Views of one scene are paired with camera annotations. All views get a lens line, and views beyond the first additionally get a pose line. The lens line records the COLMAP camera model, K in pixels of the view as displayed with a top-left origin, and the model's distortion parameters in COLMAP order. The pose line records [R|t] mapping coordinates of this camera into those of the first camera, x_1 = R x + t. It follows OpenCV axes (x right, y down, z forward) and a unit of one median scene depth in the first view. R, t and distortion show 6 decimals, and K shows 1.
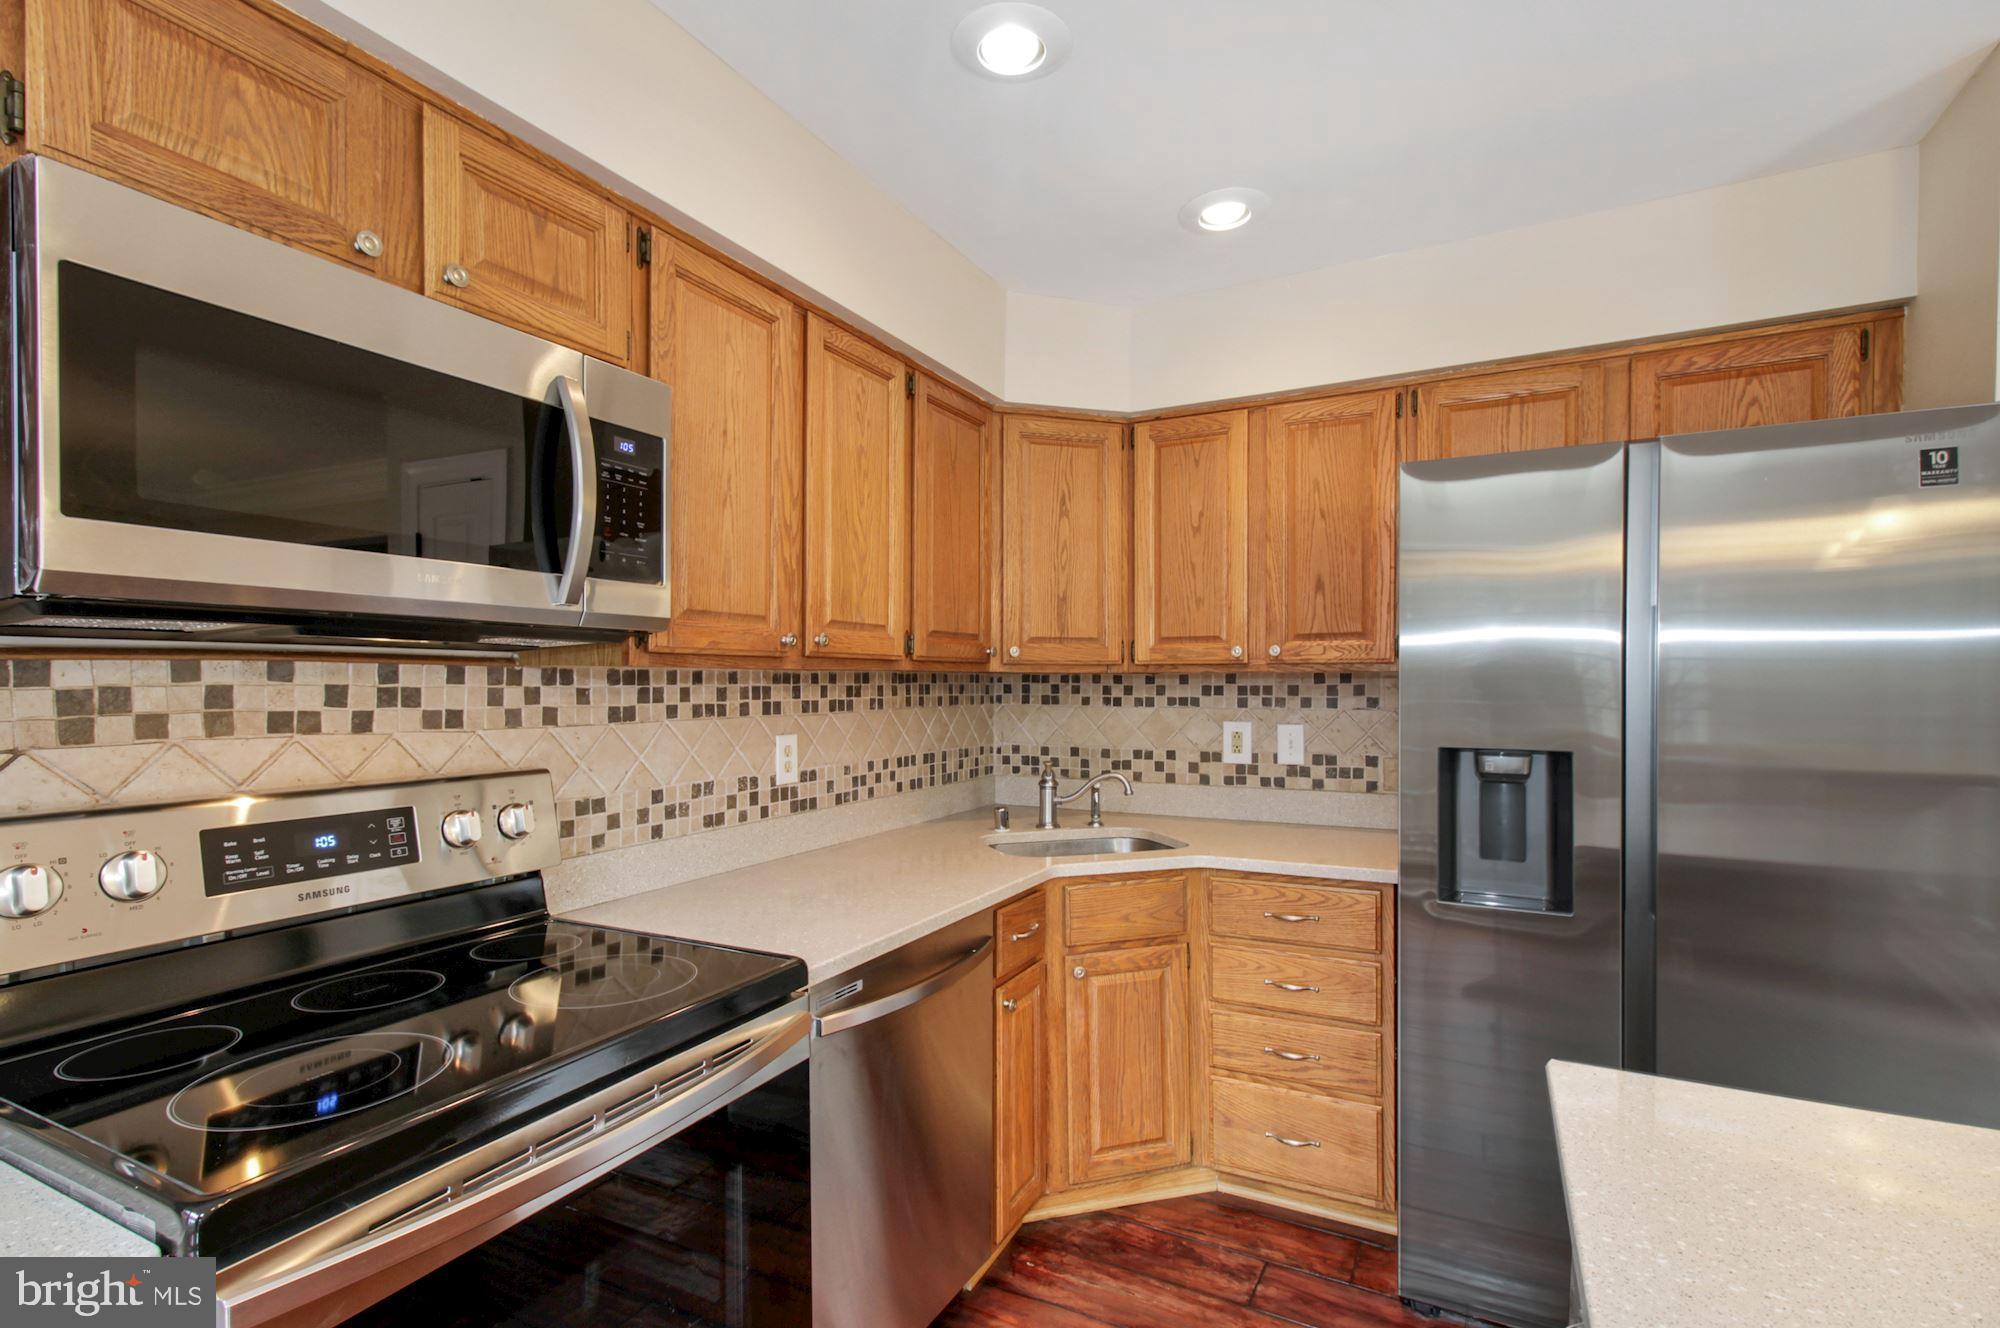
lens RADIAL K [[952.8, 0, 988.7], [0, 952.8, 688.4], [0, 0, 1]] dist [0.003908, 0.001085]
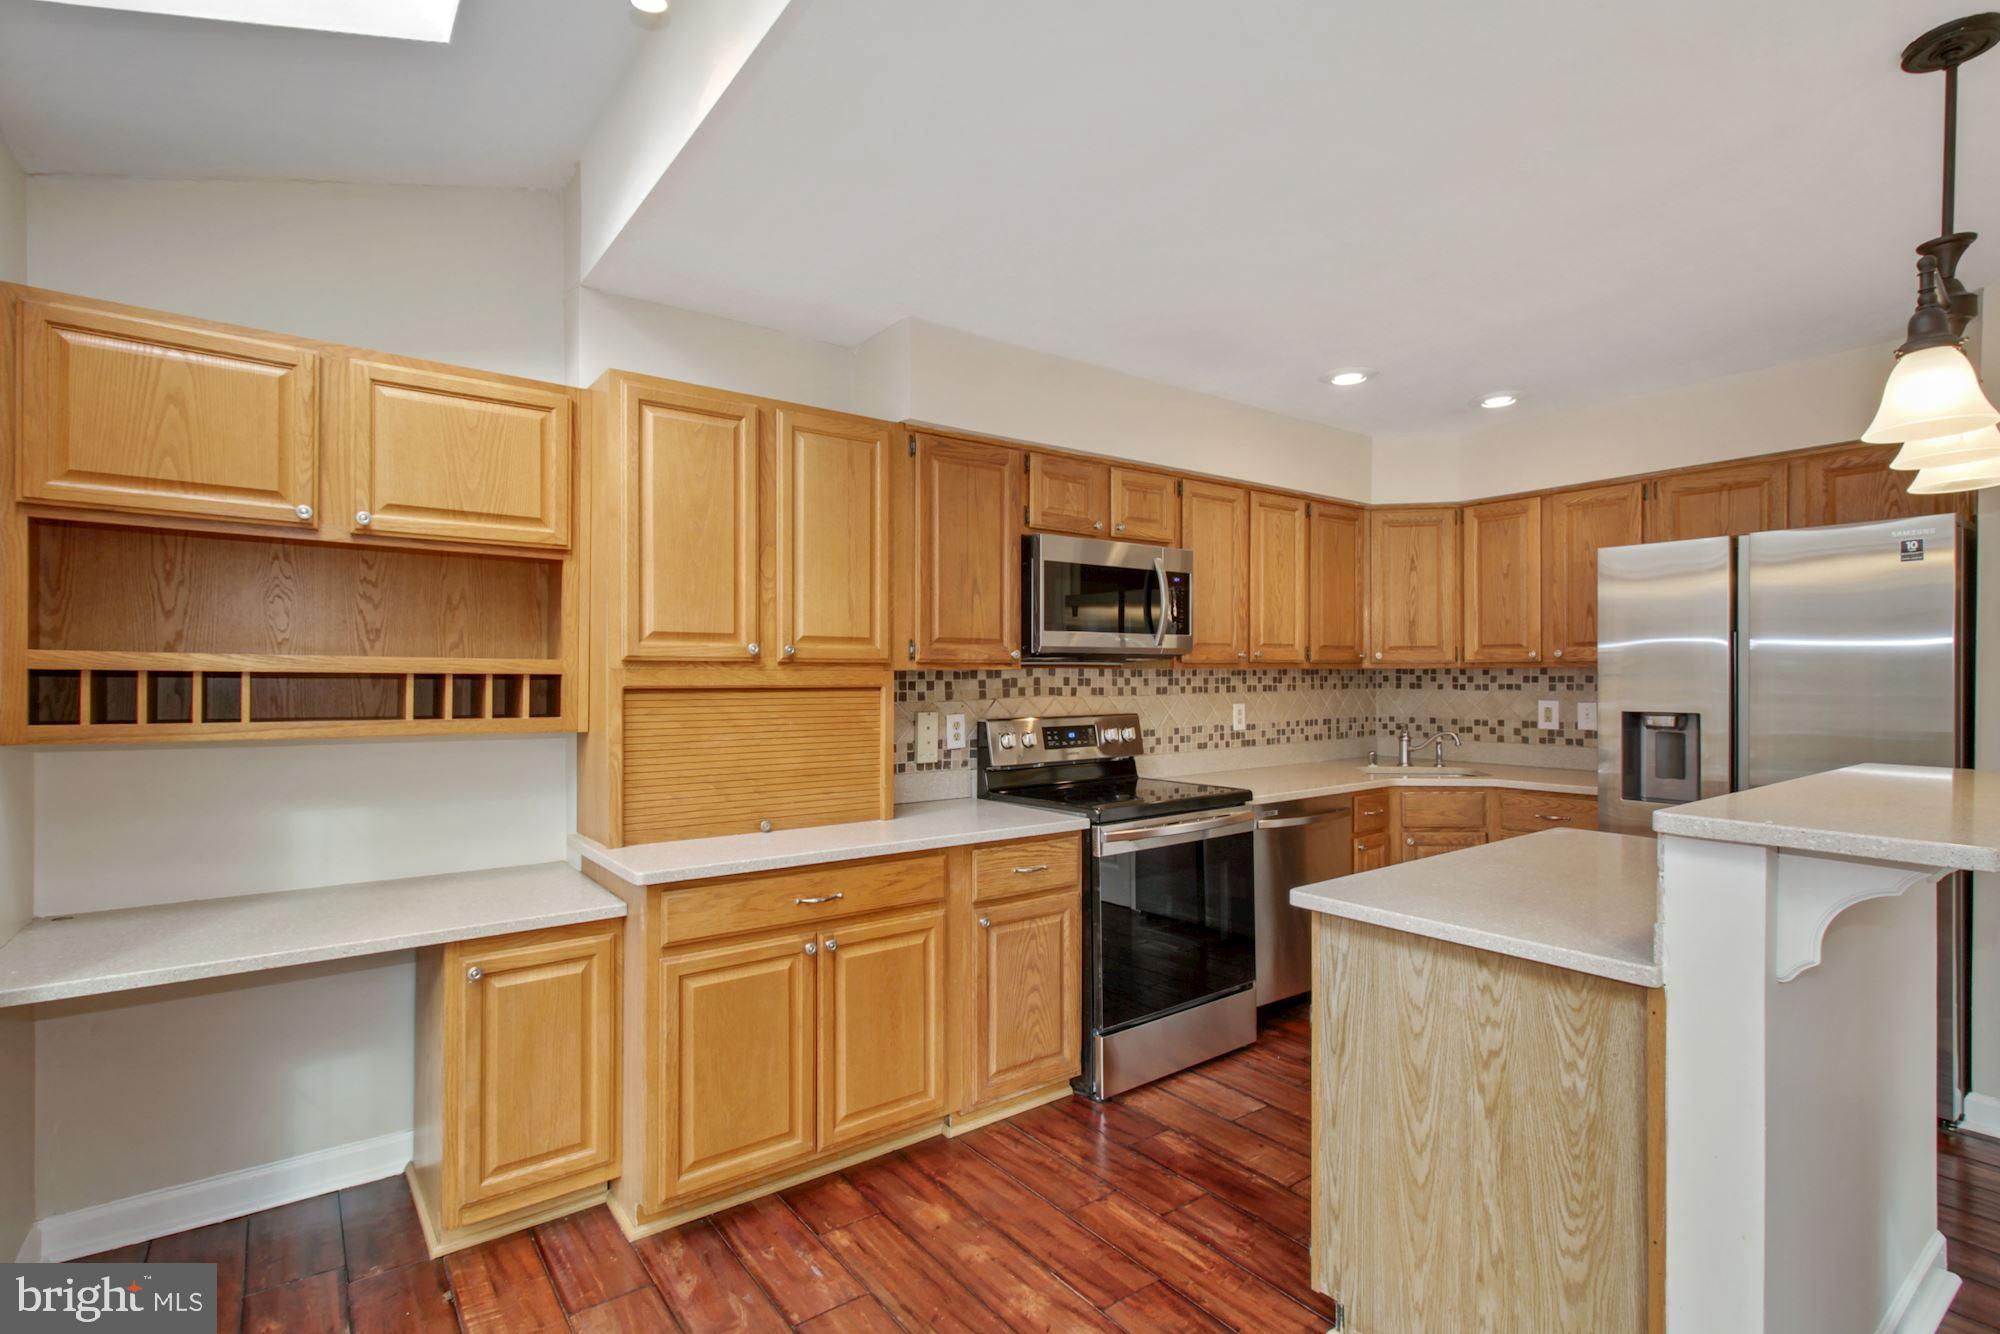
lens RADIAL K [[946.2, 0, 997.1], [0, 946.2, 674.5], [0, 0, 1]] dist [0.002972, 0.000745]
pose [[0.903373, -0.003432, -0.428843, 0.146079], [0.001505, 0.999987, -0.004833, 0.000770], [0.428854, 0.003720, 0.903366, -0.830317]]
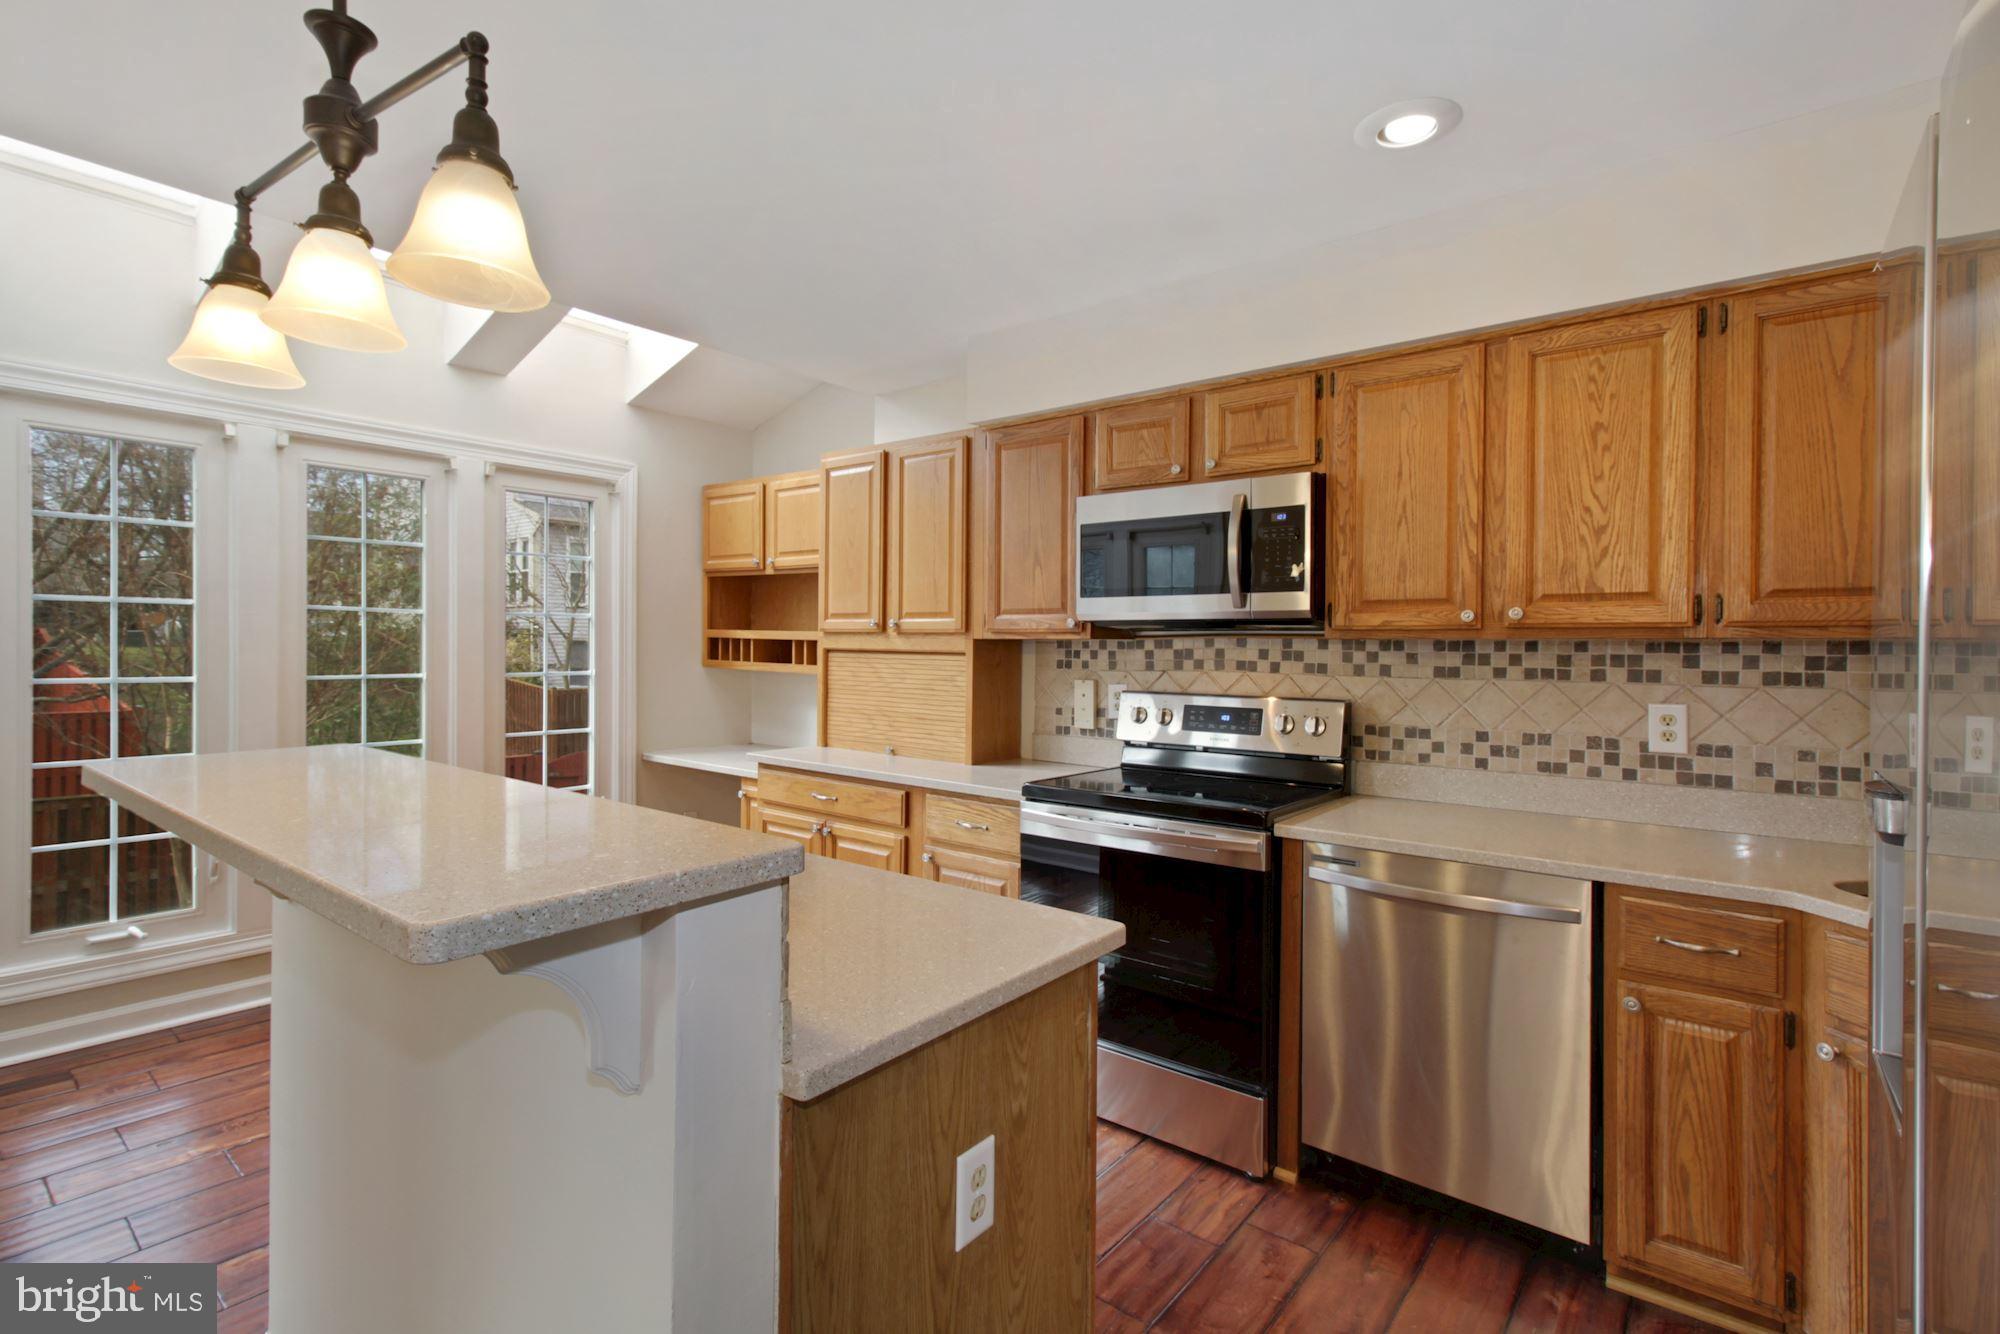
lens RADIAL K [[927.0, 0, 986.9], [0, 927.0, 653.9], [0, 0, 1]] dist [-0.000153, 0.000704]
pose [[-0.199305, 0.004811, -0.979926, 0.862511], [-0.016383, 0.999832, 0.008241, 0.000080], [0.979801, 0.017697, -0.199193, 0.481557]]
